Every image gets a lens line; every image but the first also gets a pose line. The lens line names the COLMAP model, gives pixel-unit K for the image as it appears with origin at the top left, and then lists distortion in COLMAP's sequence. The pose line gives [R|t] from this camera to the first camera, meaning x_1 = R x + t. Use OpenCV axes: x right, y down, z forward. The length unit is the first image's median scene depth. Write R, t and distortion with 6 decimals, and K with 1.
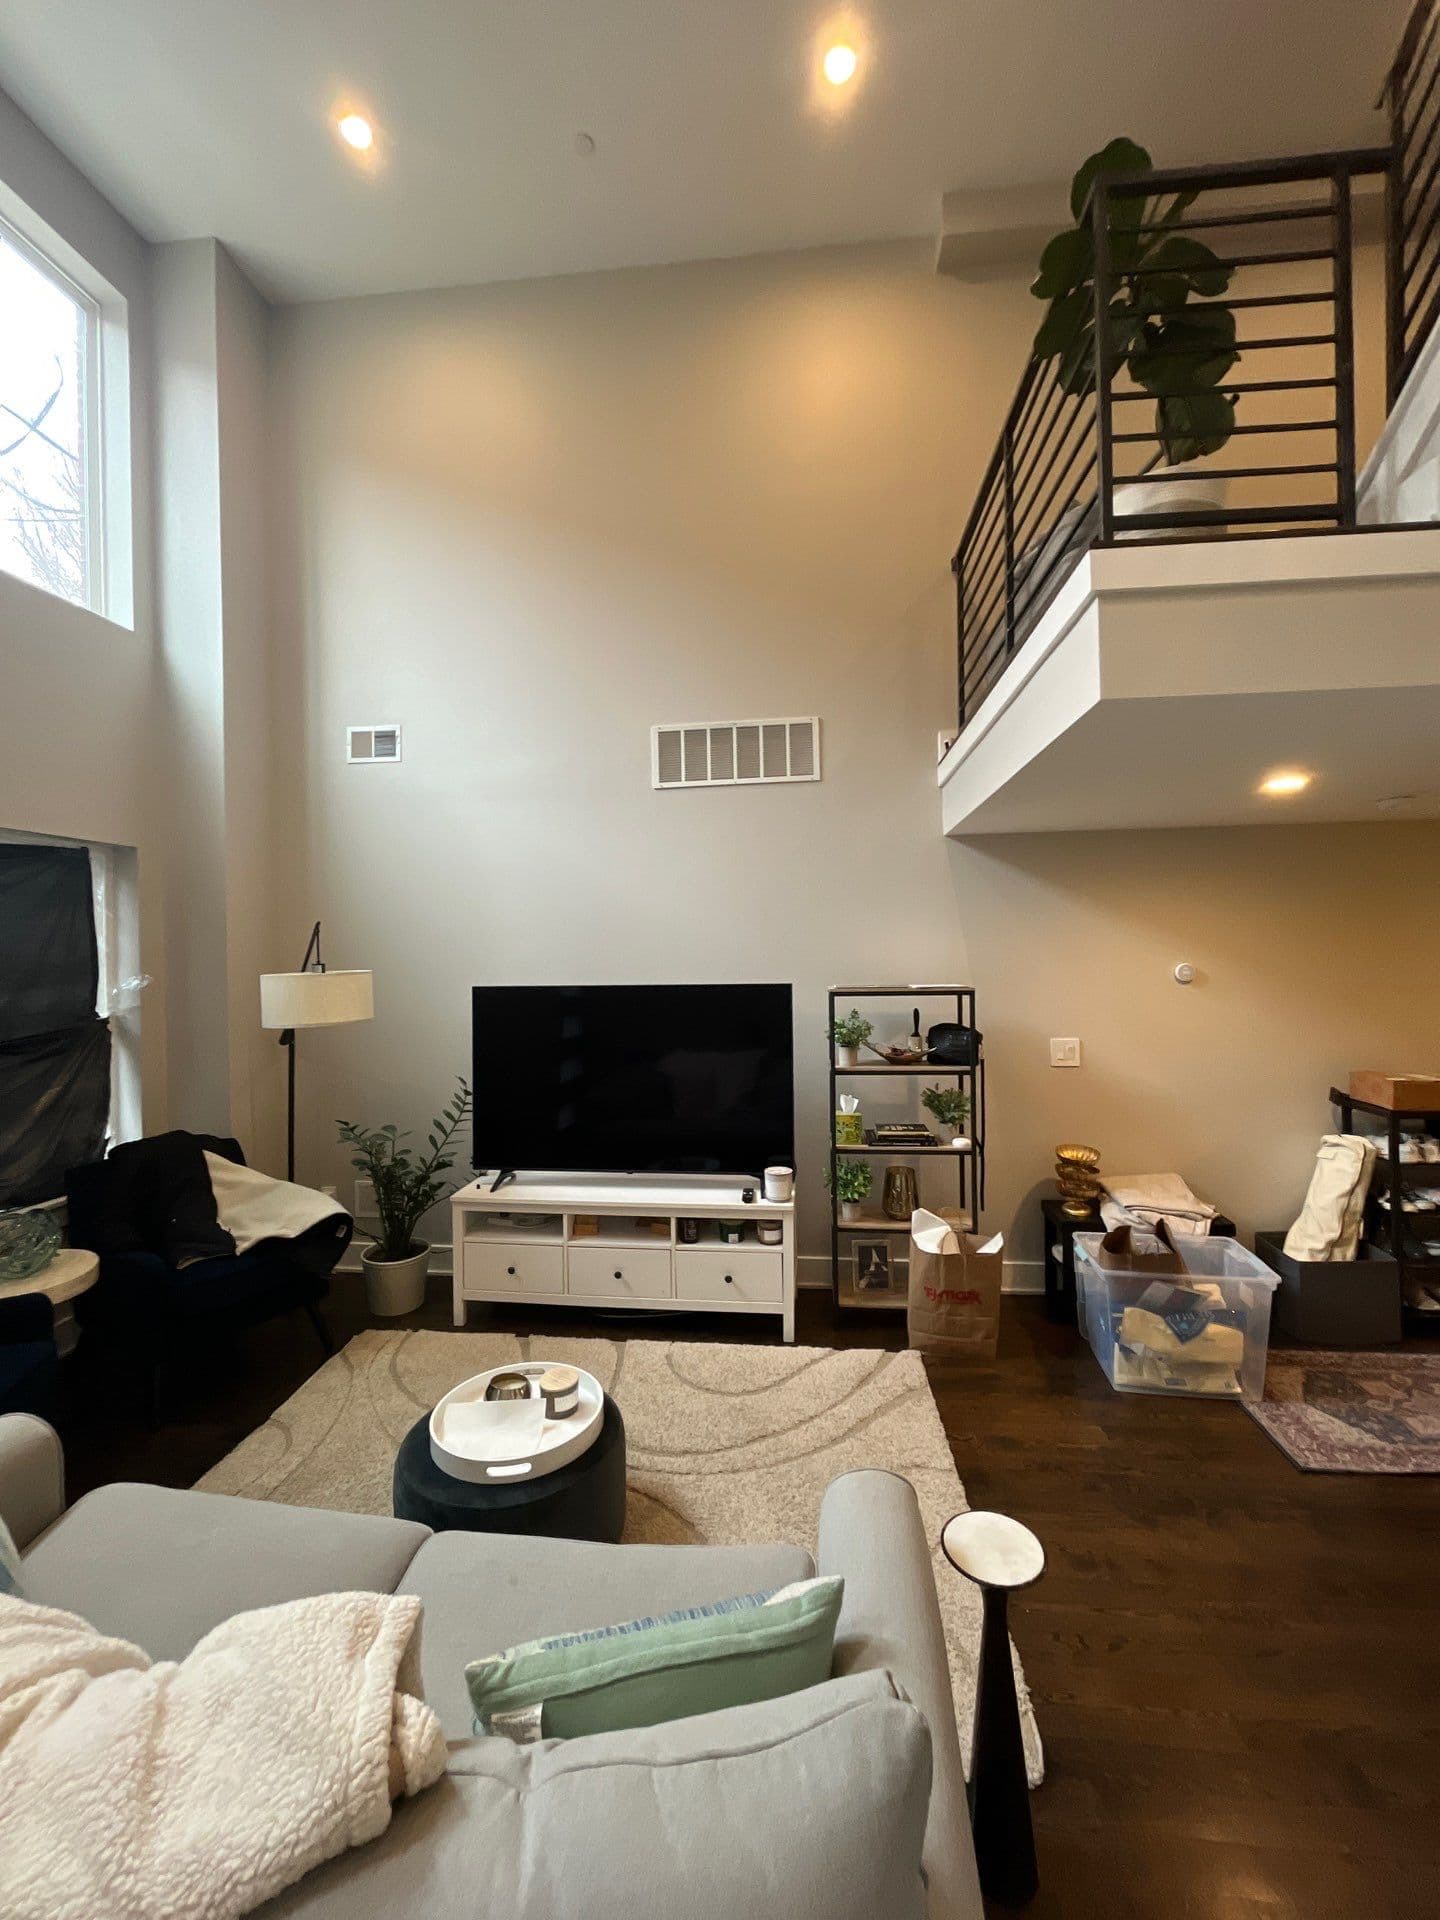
lens RADIAL K [[771.8, 0, 720.0], [0, 771.8, 960.0], [0, 0, 1]] dist [-0.004408, -0.000092]
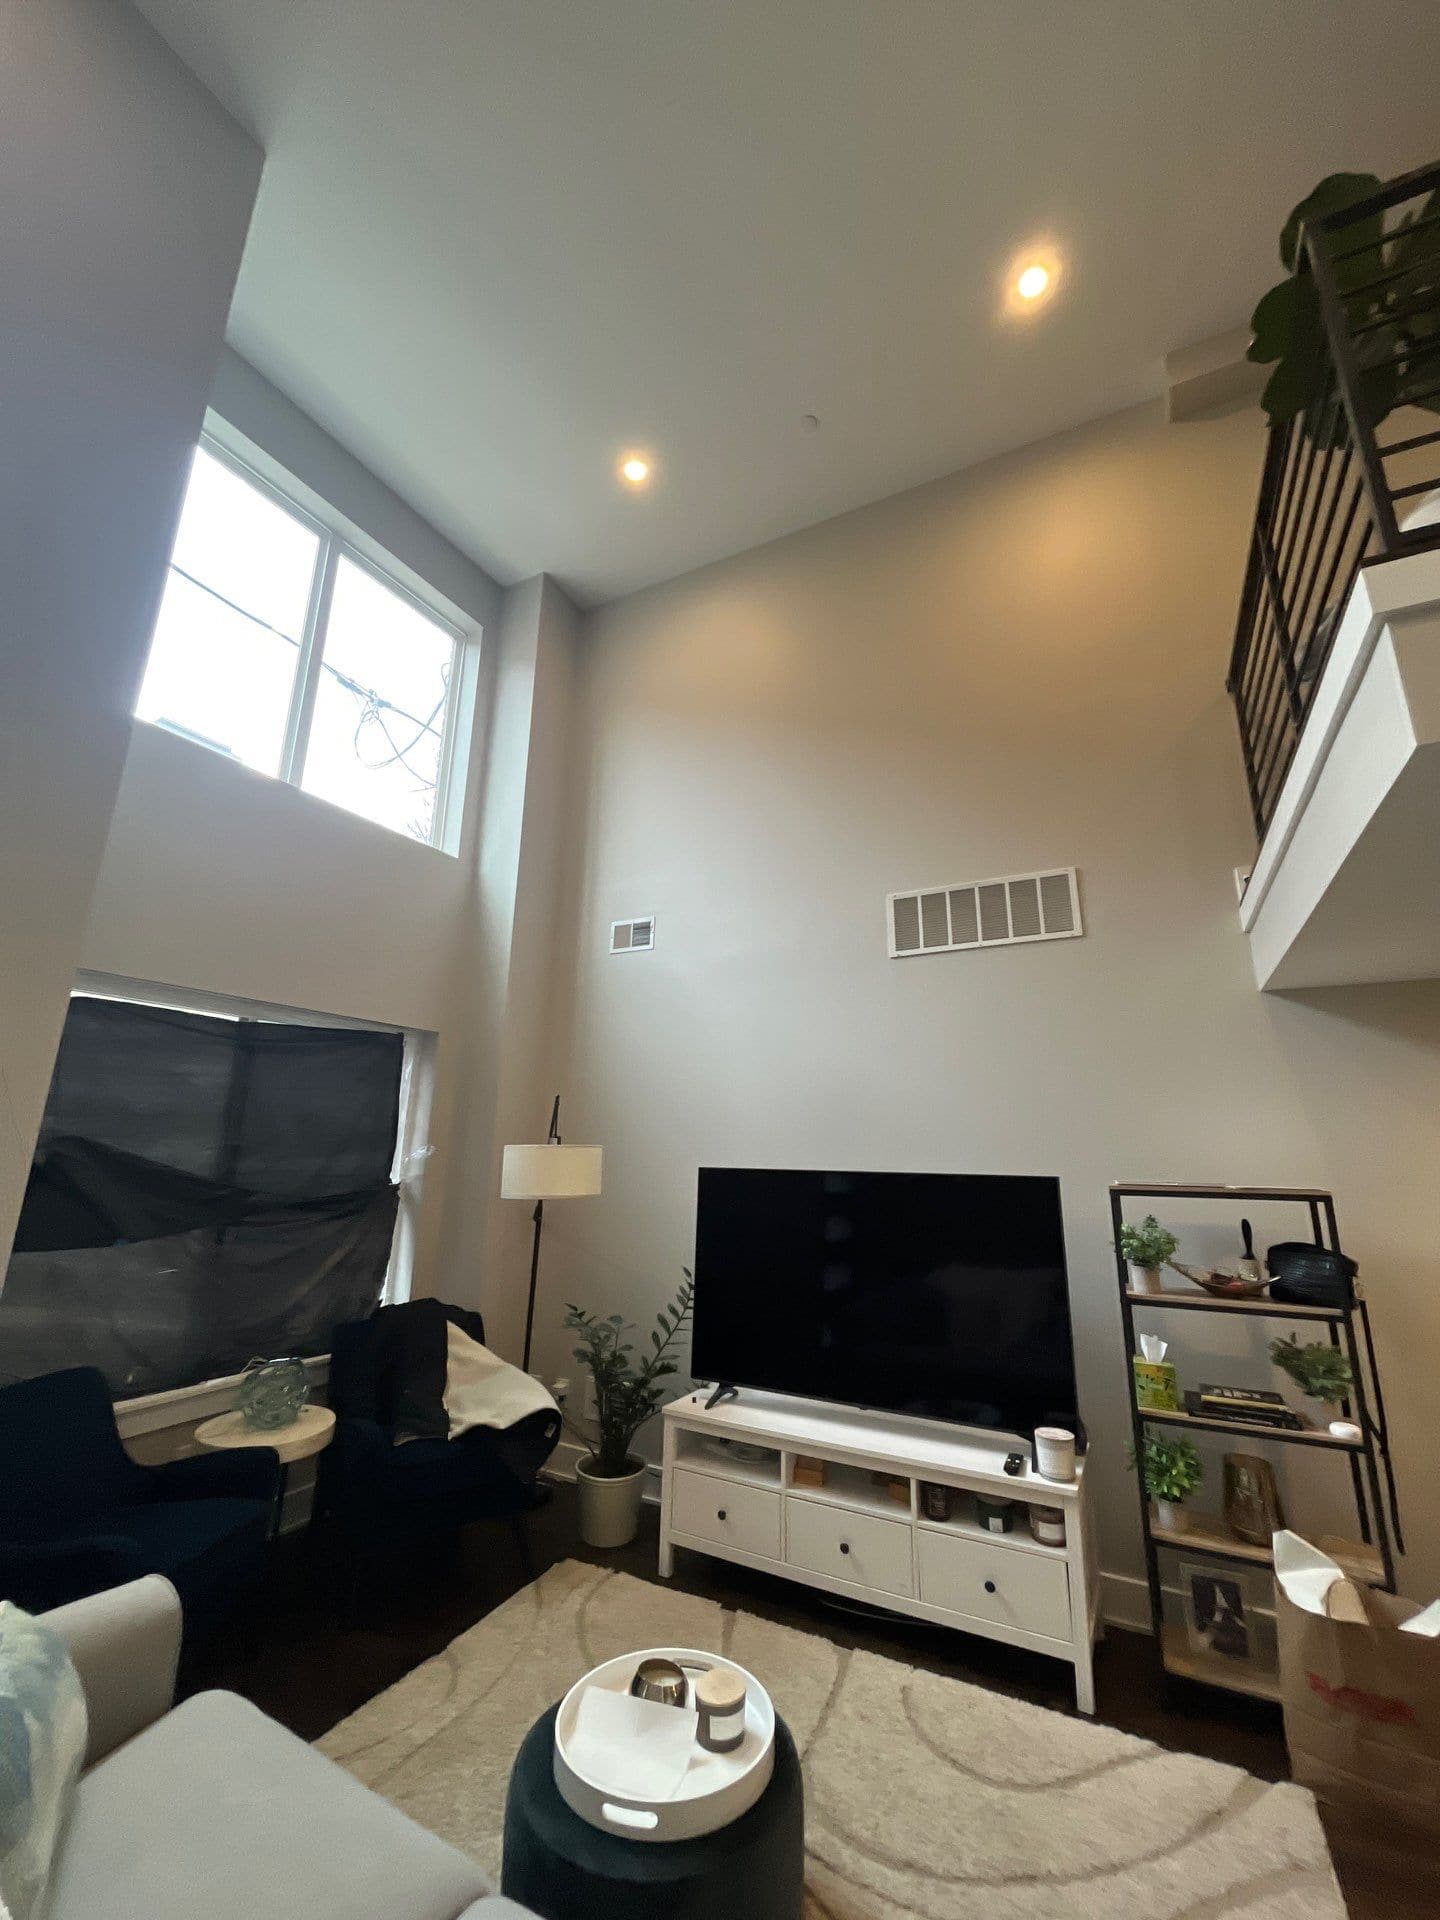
lens RADIAL K [[771.8, 0, 720.0], [0, 771.8, 960.0], [0, 0, 1]] dist [-0.004408, -0.000092]
pose [[0.928932, -0.061166, -0.365164, 0.073931], [-0.034356, 0.967765, -0.249501, 0.024848], [0.368654, 0.244315, 0.896886, 0.094501]]
